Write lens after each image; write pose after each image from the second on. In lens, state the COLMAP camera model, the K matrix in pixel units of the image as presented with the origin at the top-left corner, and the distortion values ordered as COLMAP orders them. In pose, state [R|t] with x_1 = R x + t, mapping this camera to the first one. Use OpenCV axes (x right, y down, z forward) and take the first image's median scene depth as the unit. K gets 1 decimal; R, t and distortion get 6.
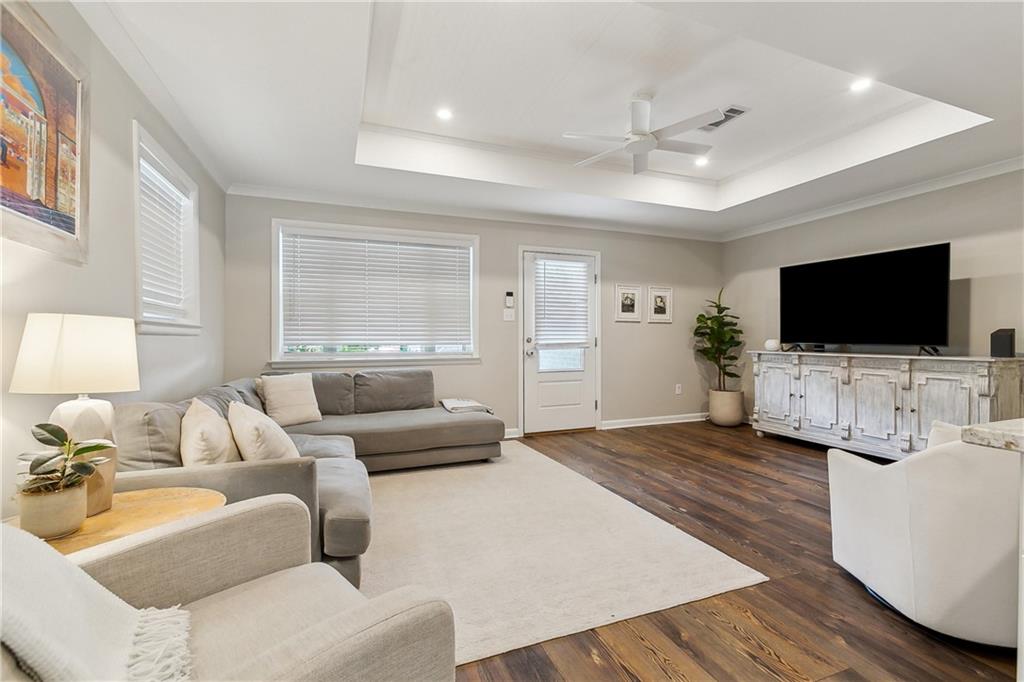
lens RADIAL K [[459.1, 0, 518.3], [0, 459.1, 339.9], [0, 0, 1]] dist [-0.001160, 0.001607]
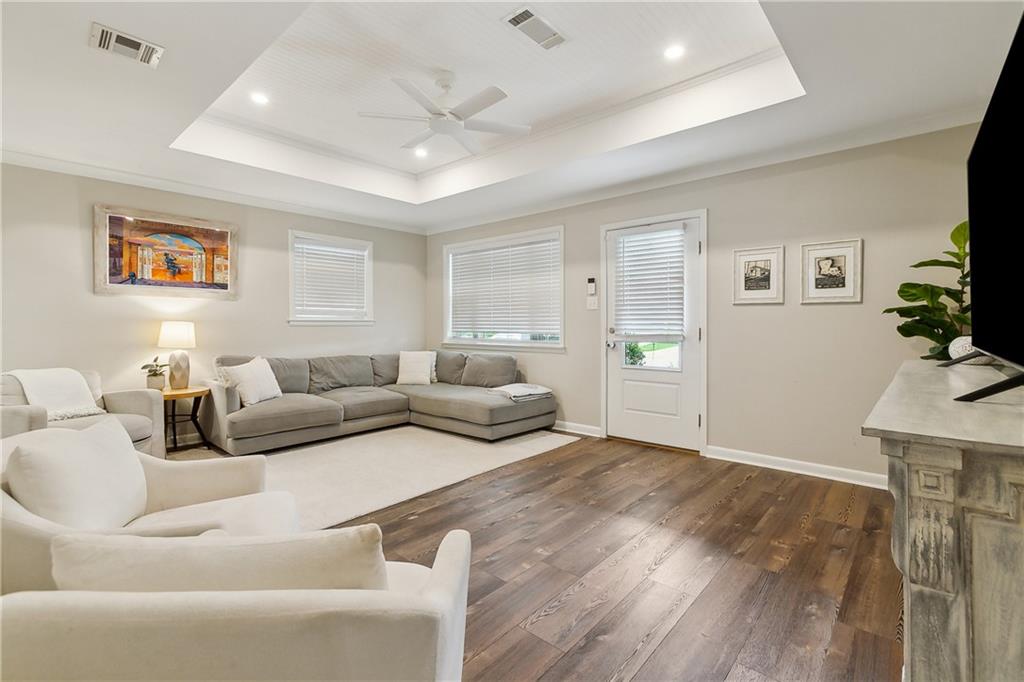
lens RADIAL K [[459.1, 0, 514.6], [0, 459.1, 330.4], [0, 0, 1]] dist [-0.001160, 0.001607]
pose [[0.447762, 0.014215, -0.894040, 0.733303], [-0.001725, 0.999885, 0.015034, -0.012960], [0.894151, -0.005189, 0.447735, 0.443040]]
